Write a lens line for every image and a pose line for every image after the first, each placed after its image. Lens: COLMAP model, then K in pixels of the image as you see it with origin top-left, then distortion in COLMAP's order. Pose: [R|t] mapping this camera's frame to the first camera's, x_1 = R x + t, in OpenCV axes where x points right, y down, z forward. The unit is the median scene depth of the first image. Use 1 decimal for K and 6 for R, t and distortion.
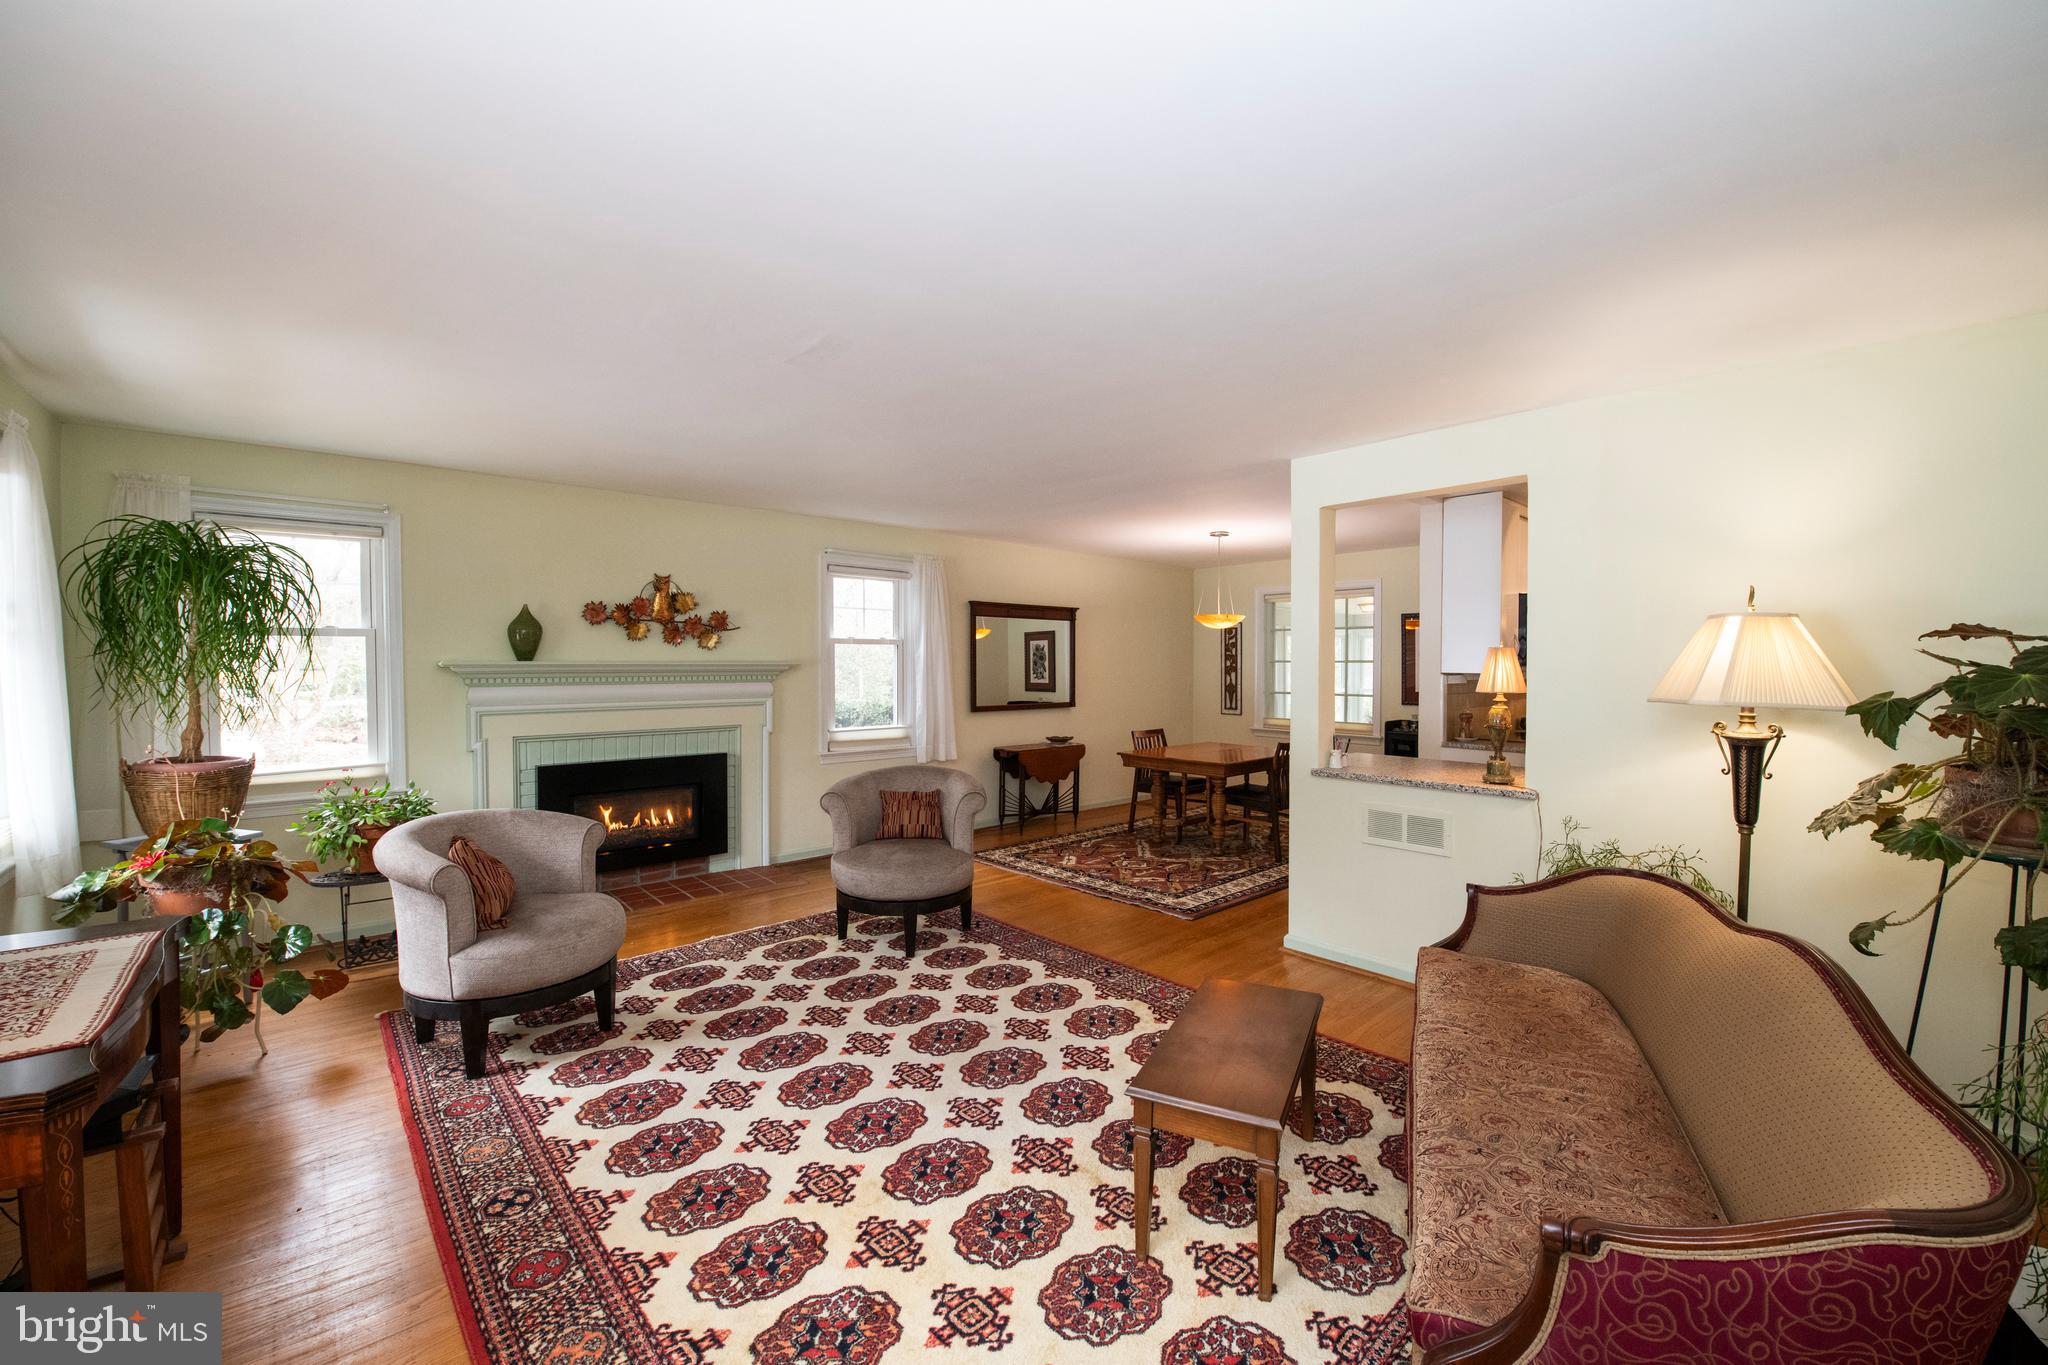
lens RADIAL K [[818.9, 0, 1027.1], [0, 818.9, 683.1], [0, 0, 1]] dist [-0.012613, -0.000648]
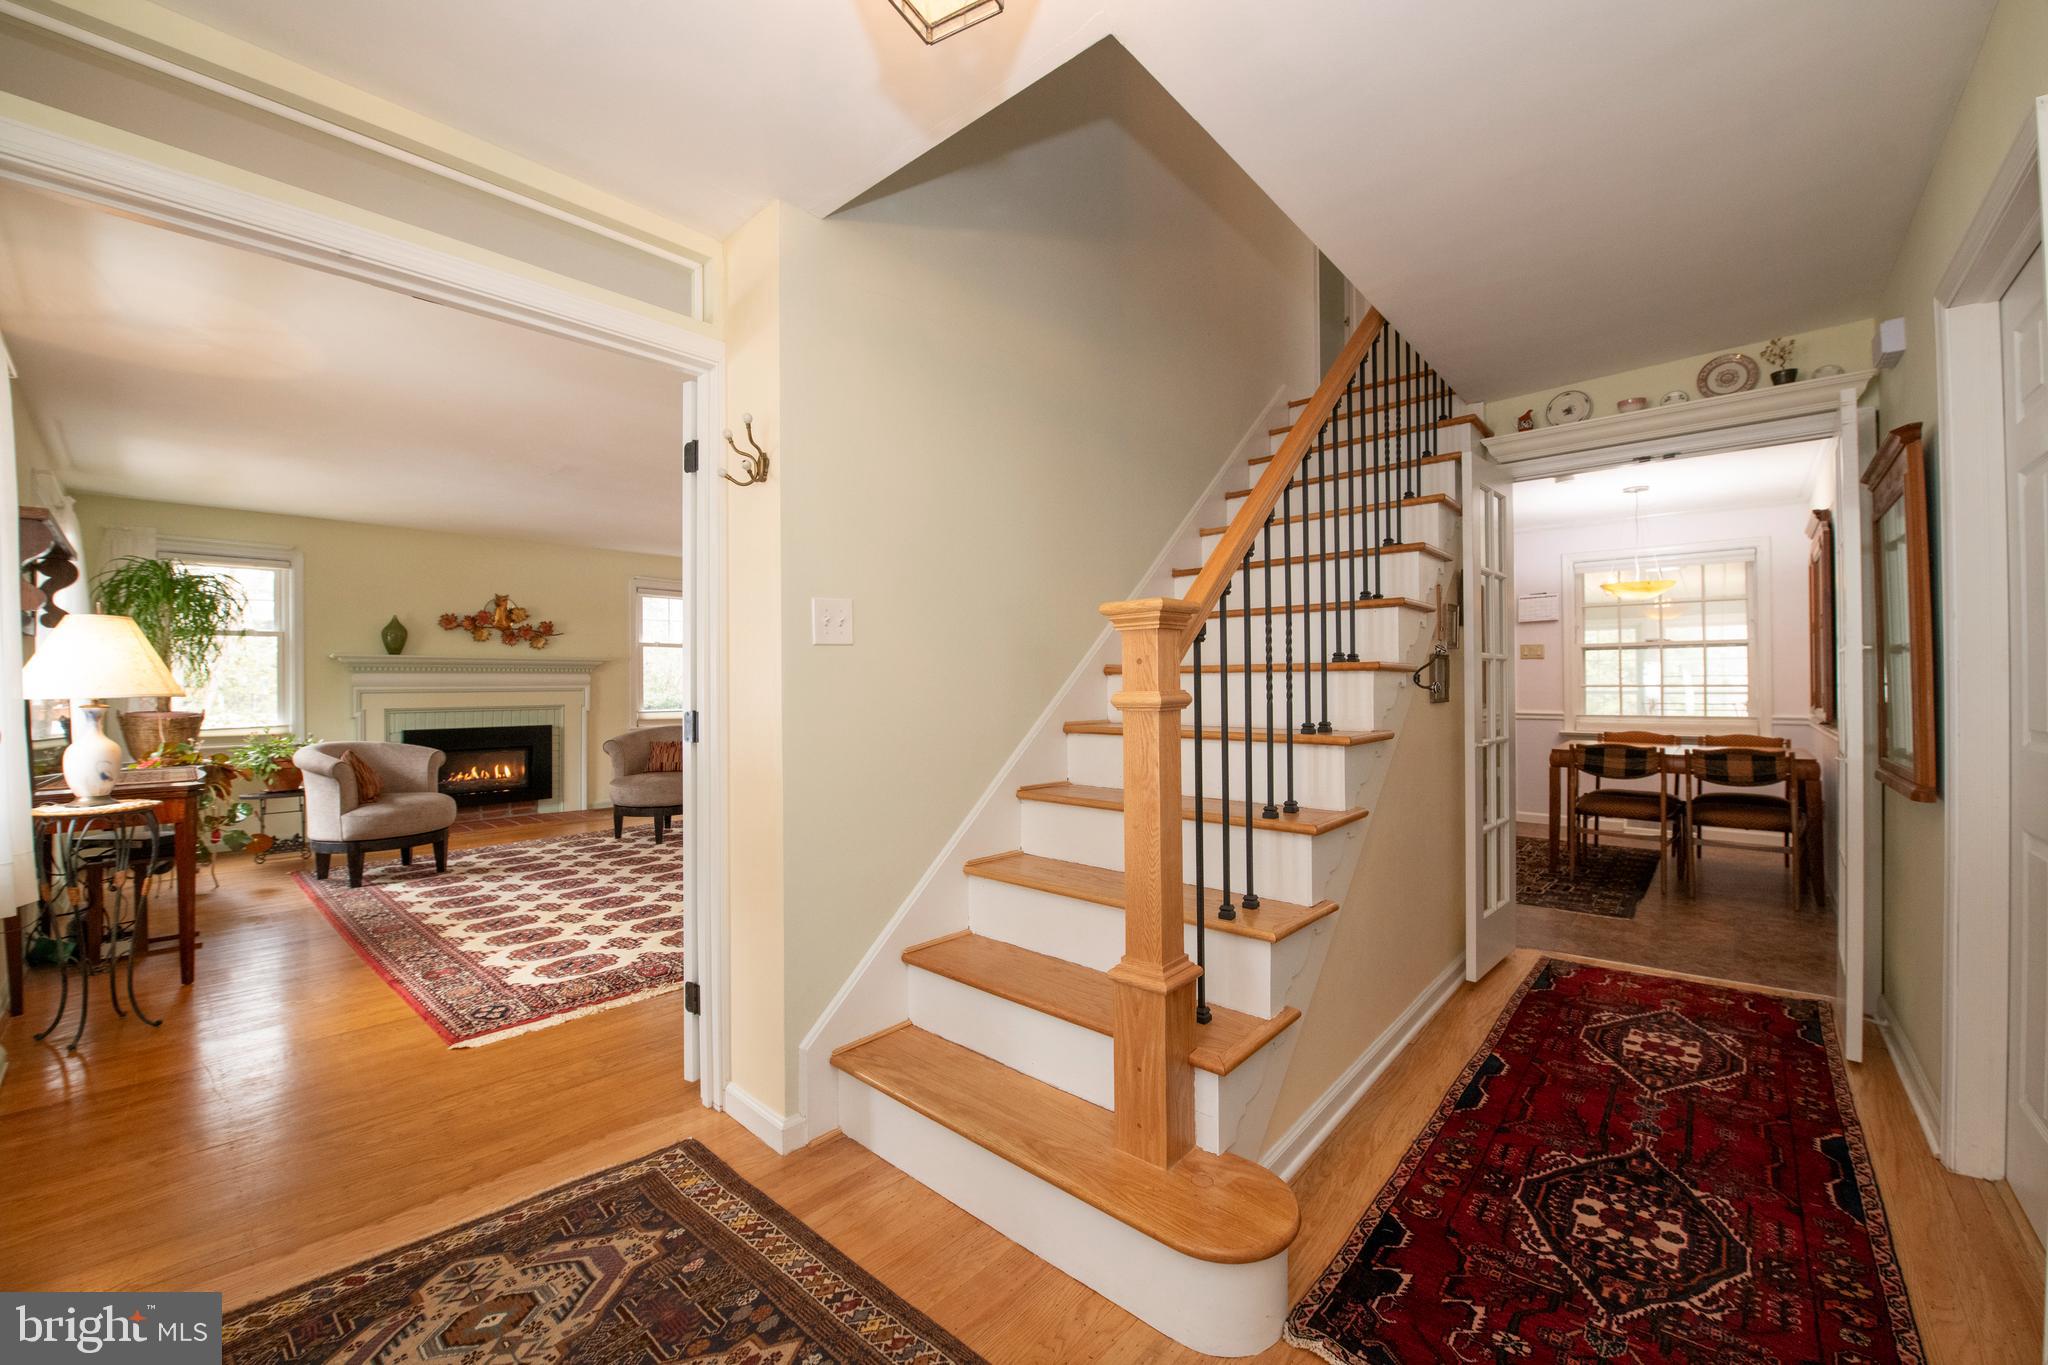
lens RADIAL K [[818.9, 0, 1024.9], [0, 818.9, 680.6], [0, 0, 1]] dist [-0.012613, -0.000648]
pose [[0.995267, -0.005647, 0.097018, 0.348287], [0.008571, 0.999521, -0.029753, 0.070767], [-0.096803, 0.030444, 0.994838, -0.528256]]
